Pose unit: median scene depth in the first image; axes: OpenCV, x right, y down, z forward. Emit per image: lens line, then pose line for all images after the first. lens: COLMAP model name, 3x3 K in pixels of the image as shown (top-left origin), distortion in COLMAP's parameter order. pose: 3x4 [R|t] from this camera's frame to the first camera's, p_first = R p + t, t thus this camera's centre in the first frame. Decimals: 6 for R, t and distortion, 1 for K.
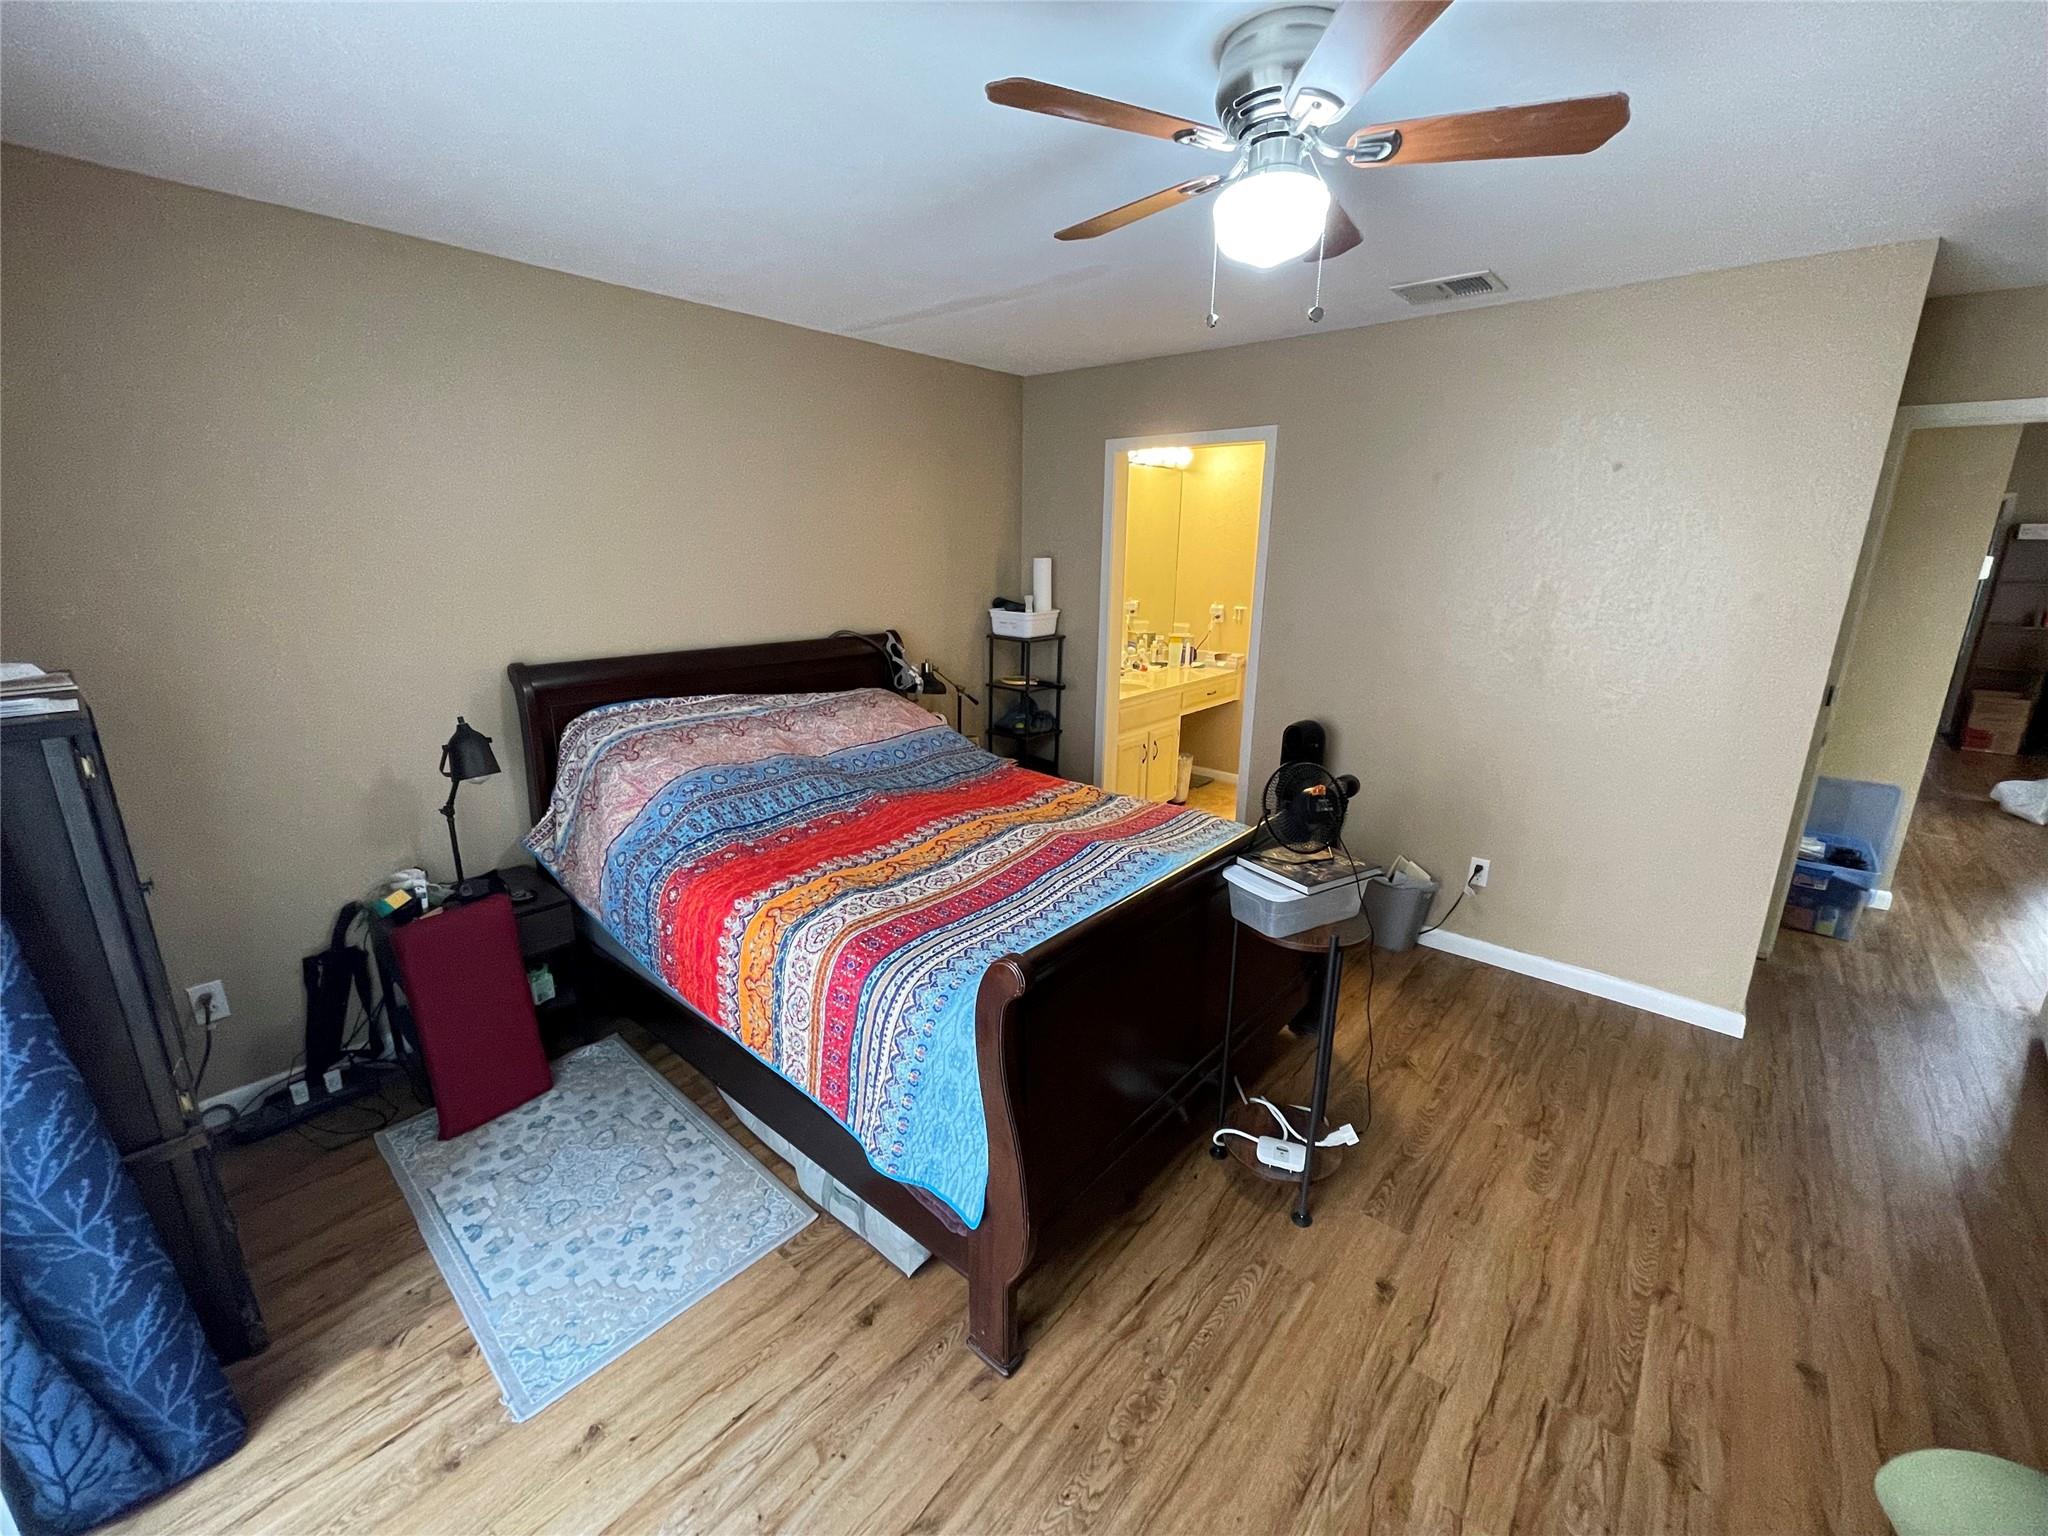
lens RADIAL K [[824.9, 0, 1022.1], [0, 824.9, 766.6], [0, 0, 1]] dist [-0.002646, 0.000379]
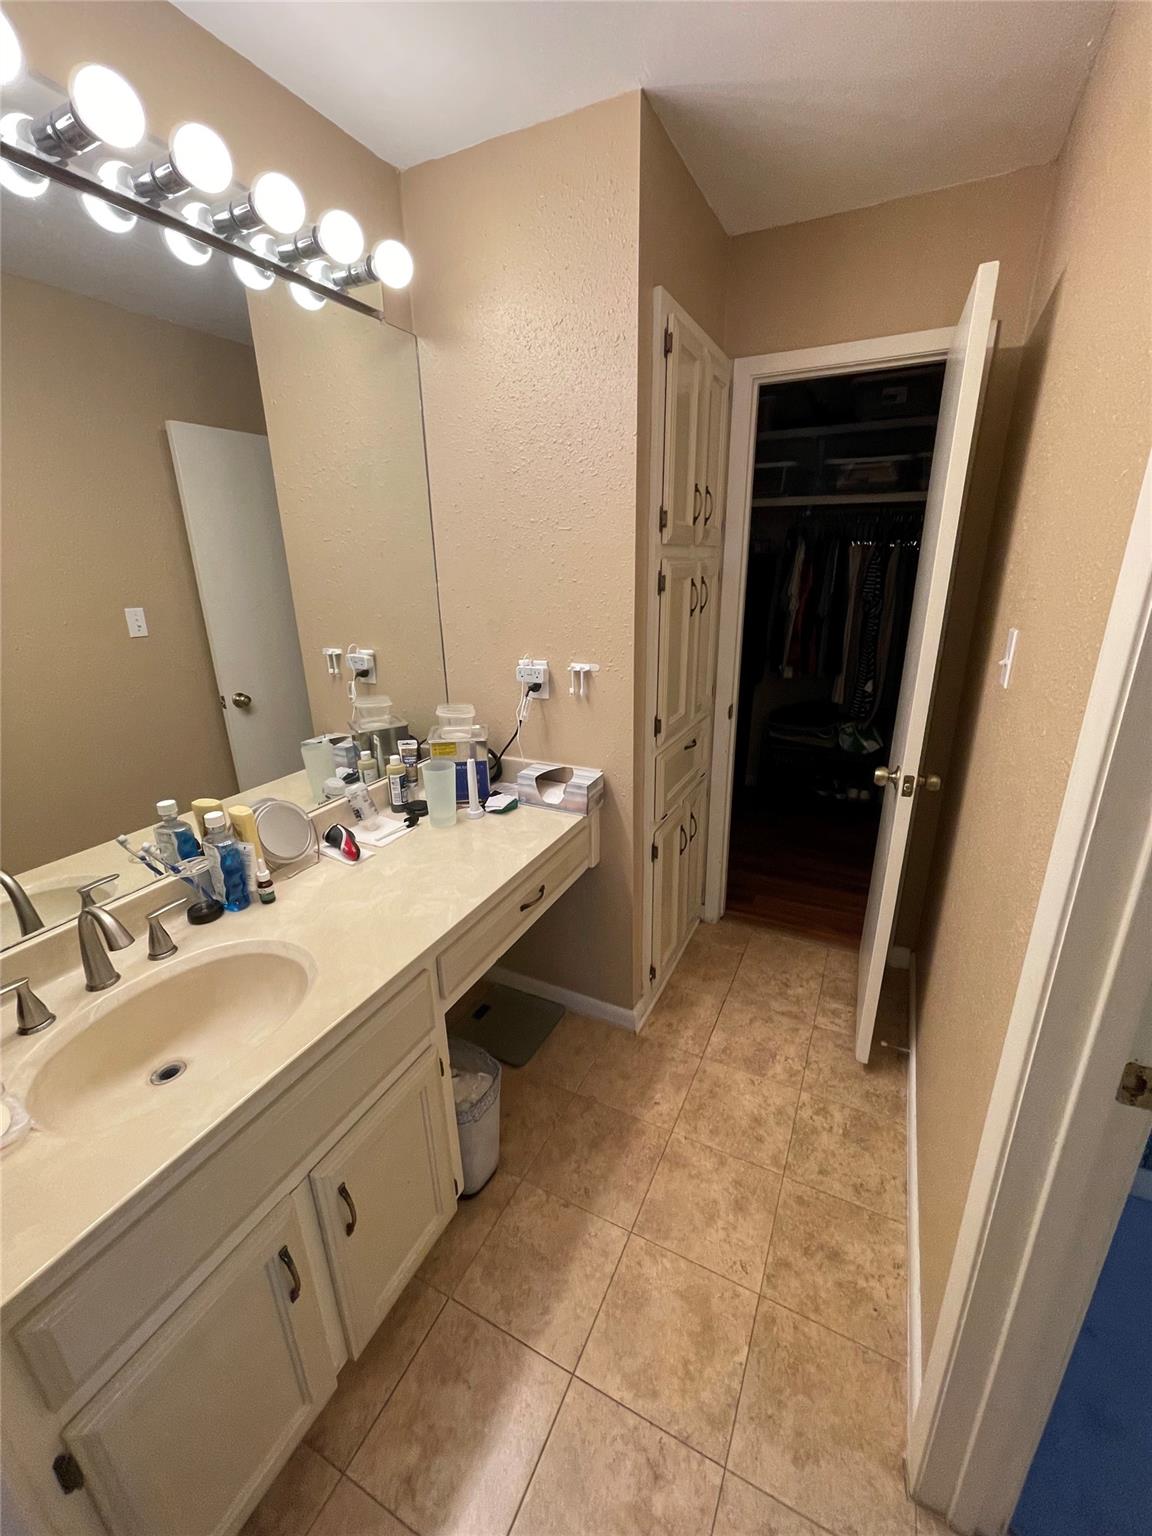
lens RADIAL K [[618.6, 0, 580.5], [0, 618.6, 764.8], [0, 0, 1]] dist [-0.002646, 0.000379]
pose [[0.968386, -0.101265, 0.227976, 0.183330], [0.085488, 0.993276, 0.078074, -0.165123], [-0.234349, -0.056116, 0.970532, 0.686178]]
